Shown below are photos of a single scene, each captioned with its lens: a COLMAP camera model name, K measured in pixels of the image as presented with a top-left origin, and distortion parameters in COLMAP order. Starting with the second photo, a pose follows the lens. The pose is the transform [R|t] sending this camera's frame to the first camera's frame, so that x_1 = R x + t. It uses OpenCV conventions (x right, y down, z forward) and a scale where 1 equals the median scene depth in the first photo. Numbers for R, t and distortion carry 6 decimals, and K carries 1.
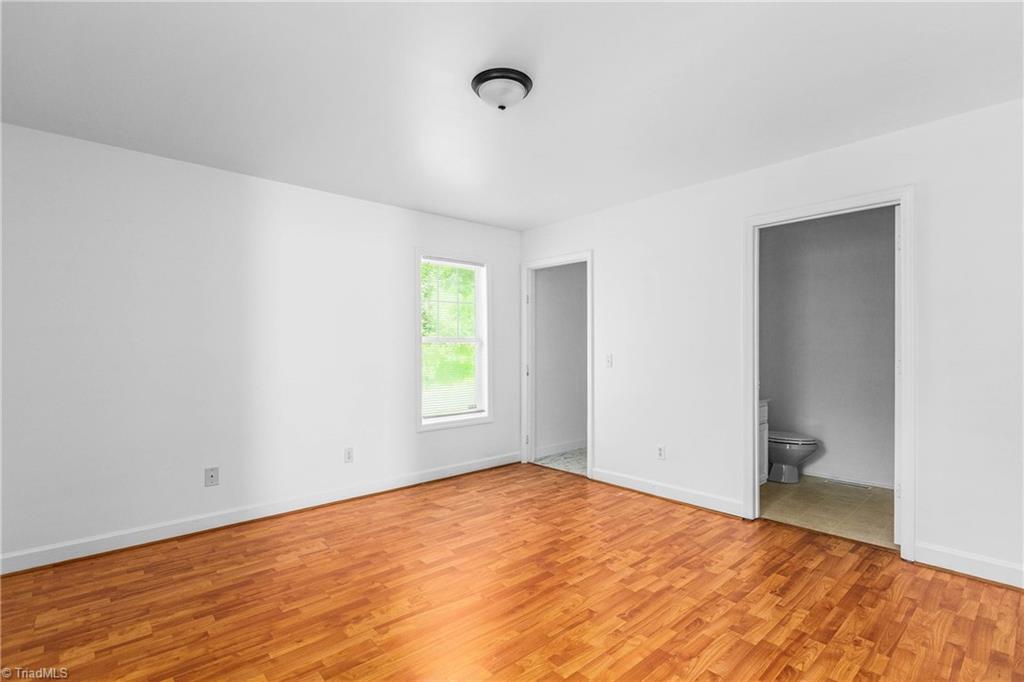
lens RADIAL K [[506.4, 0, 514.1], [0, 506.4, 332.8], [0, 0, 1]] dist [-0.002521, -0.001268]
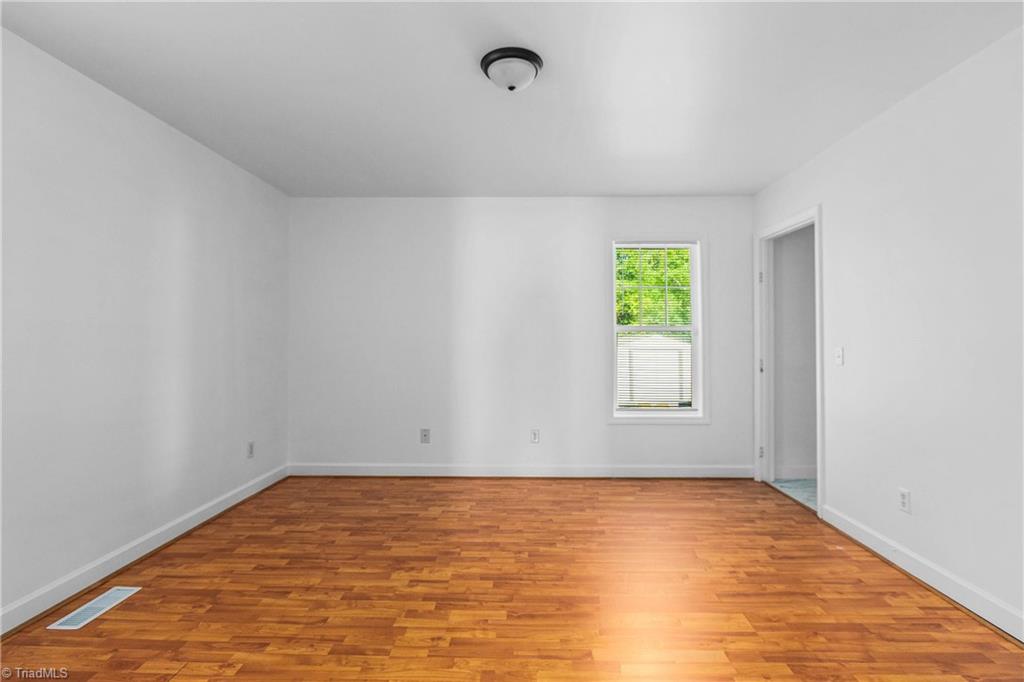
lens RADIAL K [[506.4, 0, 514.1], [0, 506.4, 332.8], [0, 0, 1]] dist [-0.002521, -0.001268]
pose [[0.710389, -0.001392, -0.703808, 0.441909], [0.017510, 0.999723, 0.015696, 0.001527], [0.703592, -0.023474, 0.710217, 0.221744]]
